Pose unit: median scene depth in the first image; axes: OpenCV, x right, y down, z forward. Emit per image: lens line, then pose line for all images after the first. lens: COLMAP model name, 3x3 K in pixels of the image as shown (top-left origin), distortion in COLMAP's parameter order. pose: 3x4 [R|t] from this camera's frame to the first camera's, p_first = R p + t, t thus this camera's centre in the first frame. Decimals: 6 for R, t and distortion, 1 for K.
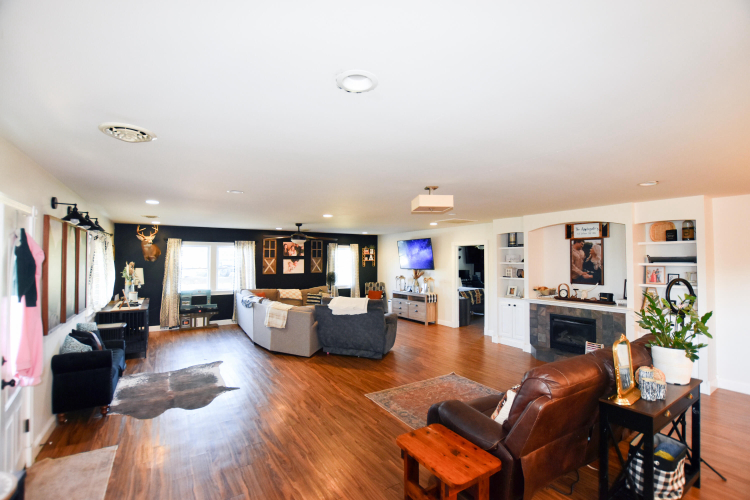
lens RADIAL K [[341.0, 0, 374.4], [0, 341.0, 253.6], [0, 0, 1]] dist [-0.001652, -0.000123]
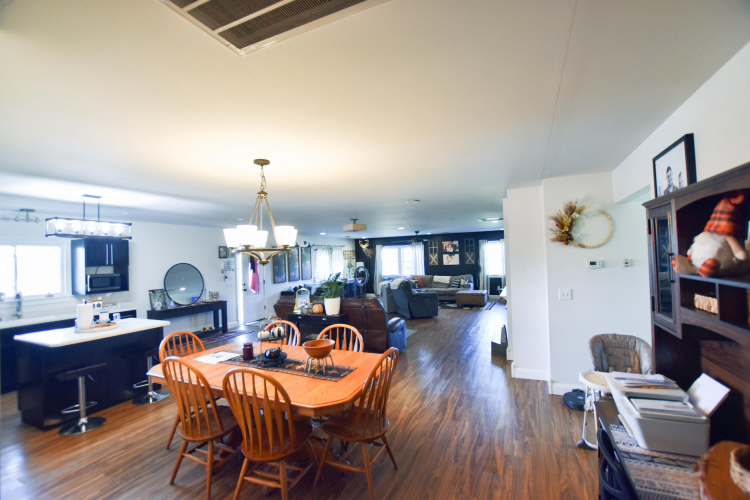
lens RADIAL K [[341.0, 0, 375.4], [0, 341.0, 250.7], [0, 0, 1]] dist [-0.001652, -0.000123]
pose [[0.566312, -0.043606, -0.823036, 0.717319], [0.044347, 0.998765, -0.022403, 0.019853], [0.822997, -0.023812, 0.567547, -0.010016]]
